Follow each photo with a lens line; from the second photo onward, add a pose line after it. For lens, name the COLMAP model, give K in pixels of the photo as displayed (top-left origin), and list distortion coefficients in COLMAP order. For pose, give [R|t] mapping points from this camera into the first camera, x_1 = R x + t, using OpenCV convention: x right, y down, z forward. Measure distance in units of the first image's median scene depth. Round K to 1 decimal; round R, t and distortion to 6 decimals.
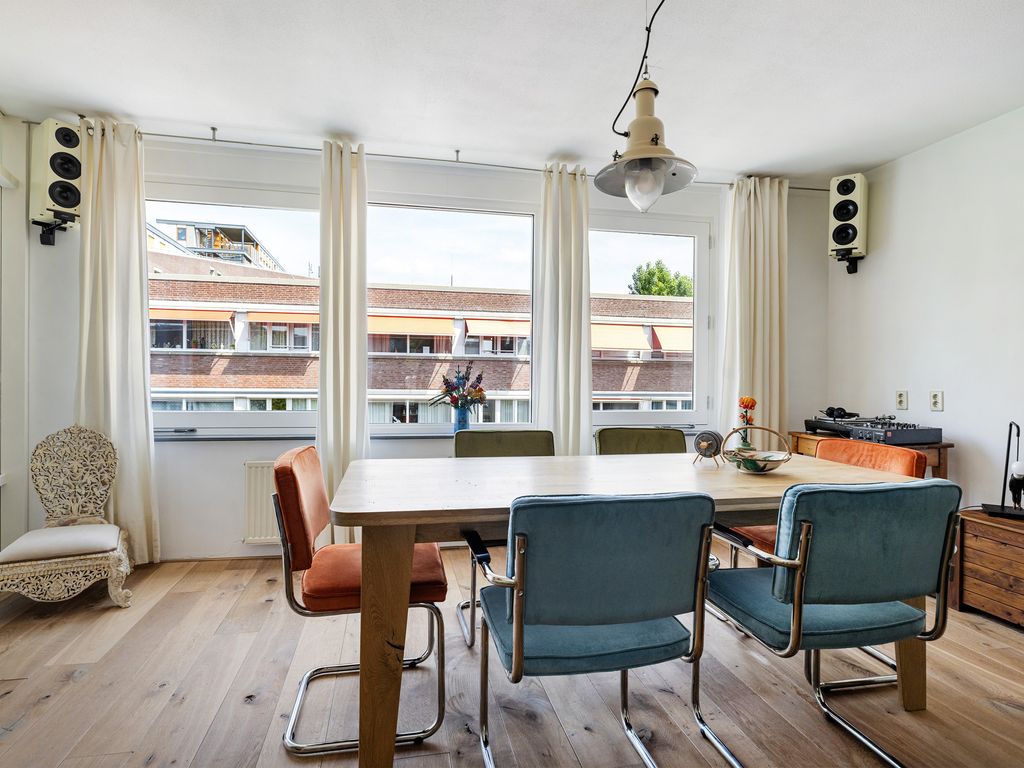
lens RADIAL K [[555.8, 0, 506.2], [0, 555.8, 379.0], [0, 0, 1]] dist [-0.001910, -0.000369]
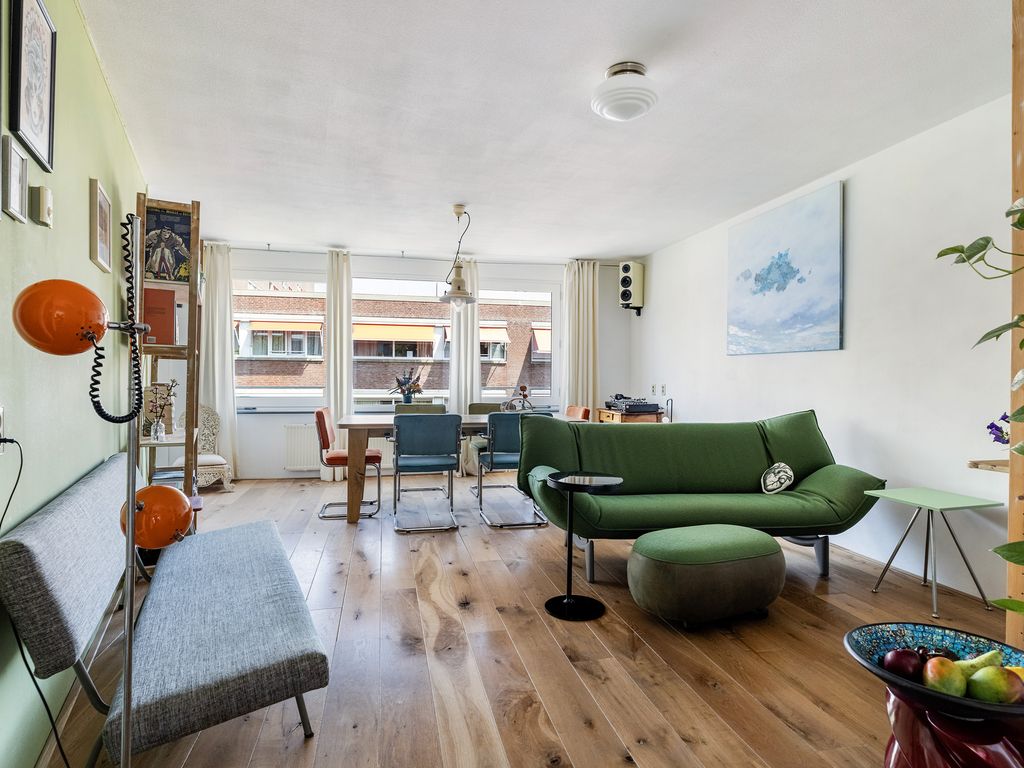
lens RADIAL K [[569.2, 0, 508.5], [0, 569.2, 380.1], [0, 0, 1]] dist [-0.002271, -0.001352]
pose [[0.999921, -0.004152, 0.011898, 0.214437], [0.004149, 0.999991, 0.000304, 0.004818], [-0.011900, -0.000255, 0.999929, -0.783358]]
